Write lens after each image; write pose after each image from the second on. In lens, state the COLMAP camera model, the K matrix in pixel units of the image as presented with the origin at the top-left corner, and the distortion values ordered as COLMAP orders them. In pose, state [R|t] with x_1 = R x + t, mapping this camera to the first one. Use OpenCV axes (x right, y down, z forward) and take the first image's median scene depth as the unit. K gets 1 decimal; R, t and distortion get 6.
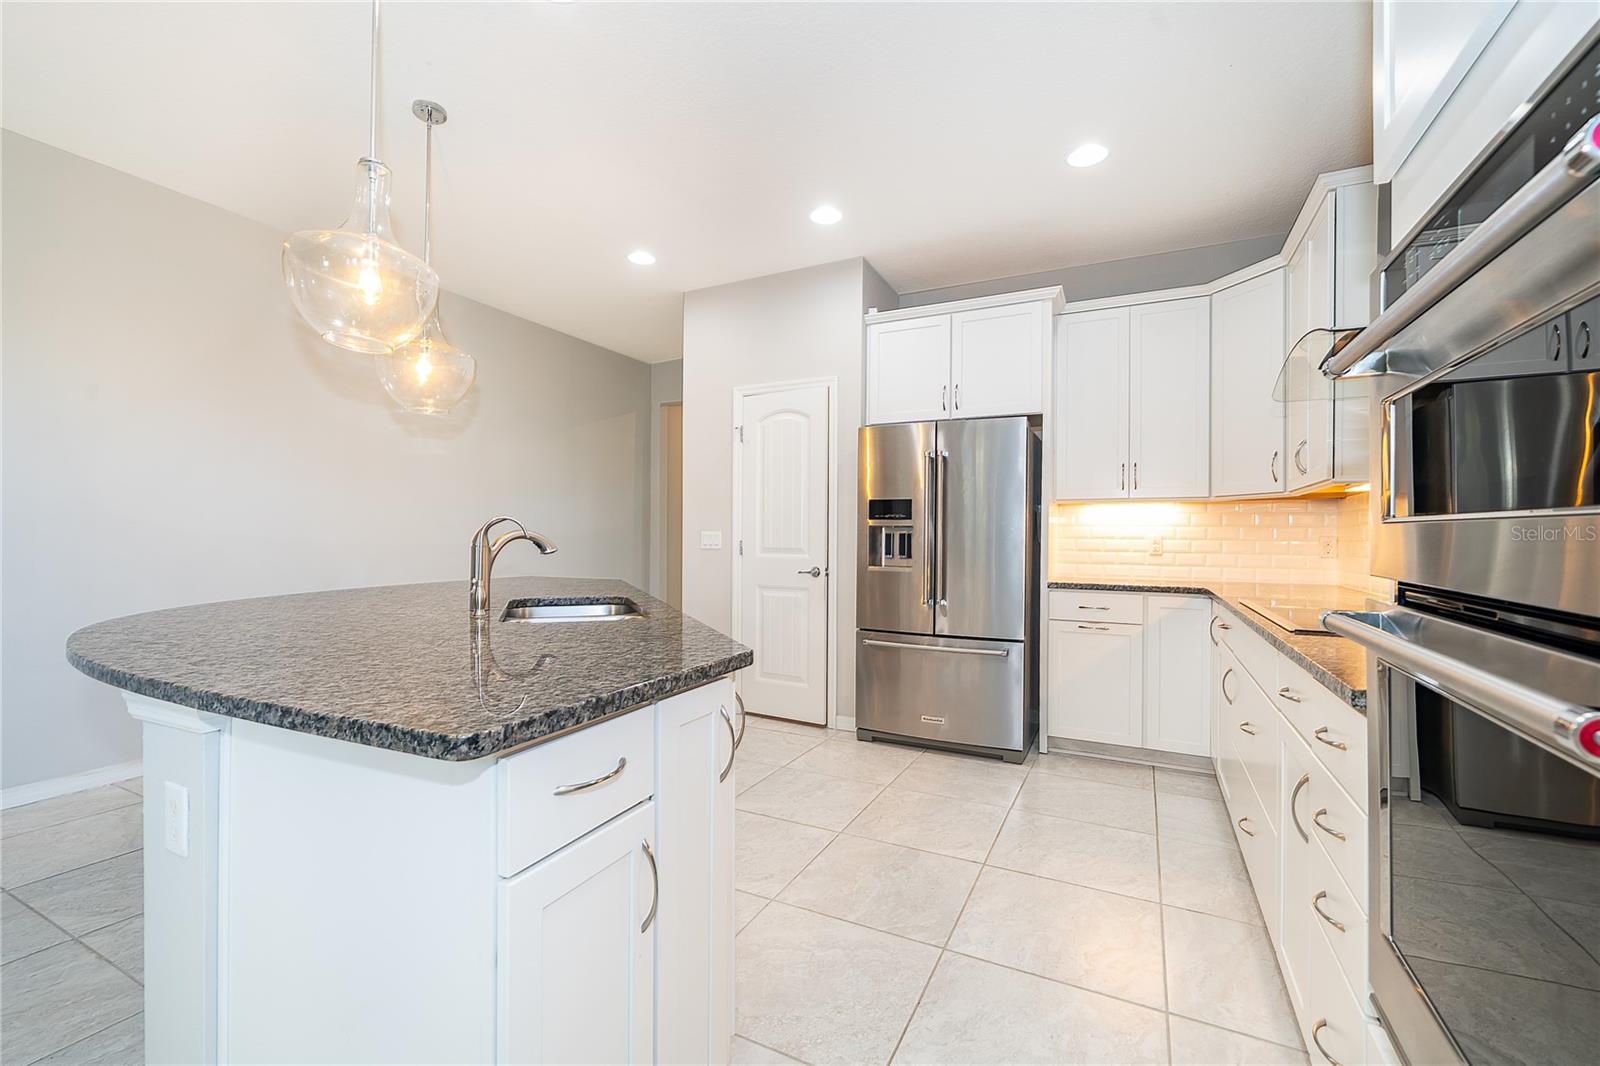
lens RADIAL K [[660.7, 0, 800.0], [0, 660.7, 533.0], [0, 0, 1]] dist [-0.001971, -0.000161]
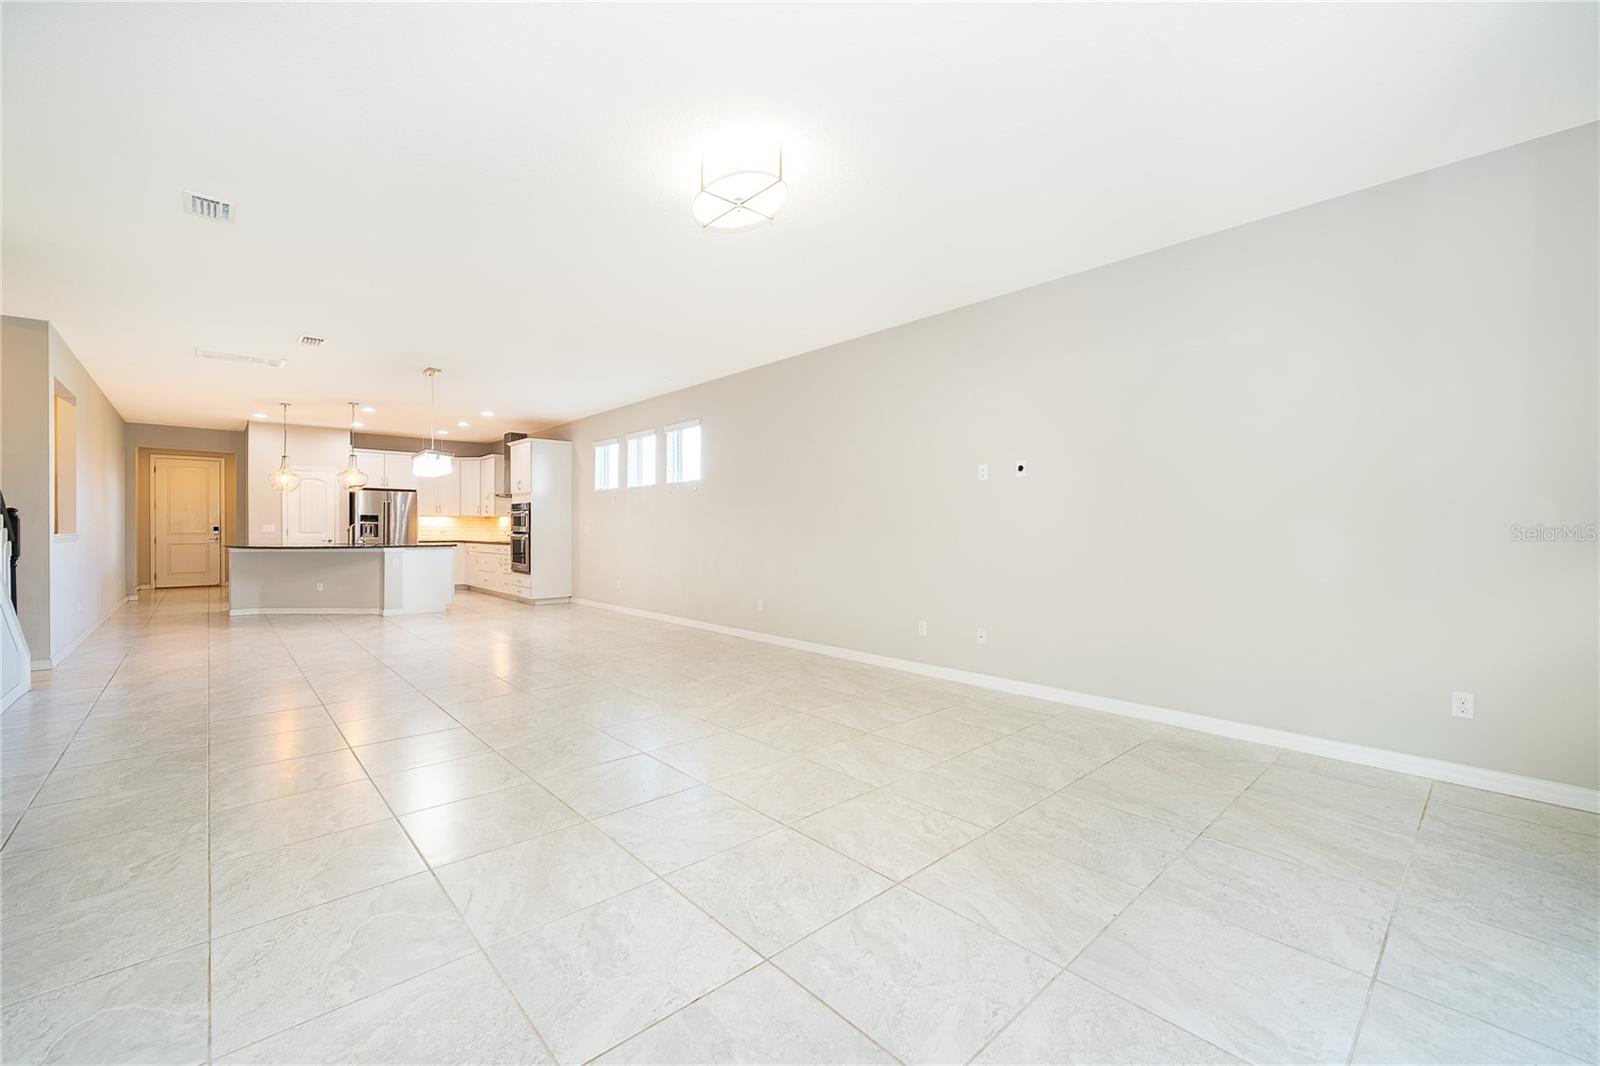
lens RADIAL K [[644.8, 0, 795.9], [0, 644.8, 537.2], [0, 0, 1]] dist [-0.002115, 0.000447]
pose [[0.360697, -0.015036, 0.932562, -1.973869], [-0.007823, 0.999786, 0.019146, -0.020492], [-0.932650, -0.014201, 0.360502, -1.954697]]
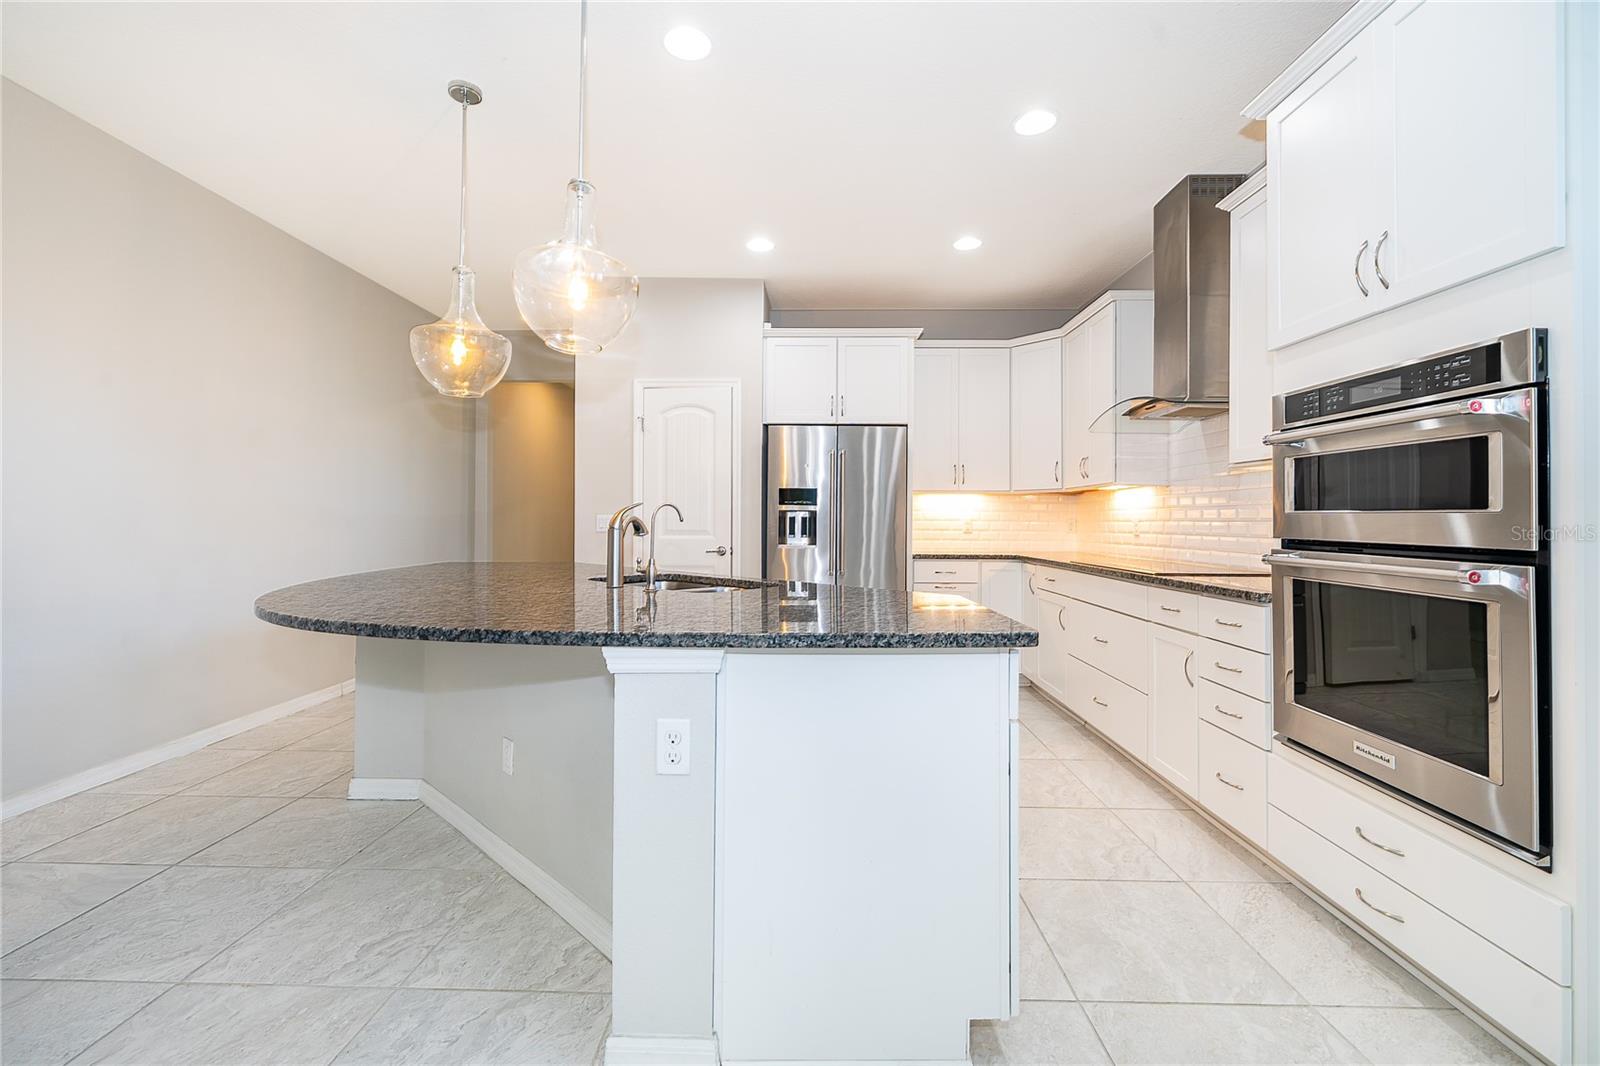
lens RADIAL K [[647.7, 0, 796.7], [0, 647.7, 516.8], [0, 0, 1]] dist [0.002078, 0.000066]
pose [[0.908557, -0.000739, 0.417761, -0.360125], [-0.000040, 0.999998, 0.001855, -0.001727], [-0.417761, -0.001702, 0.908555, -0.062890]]
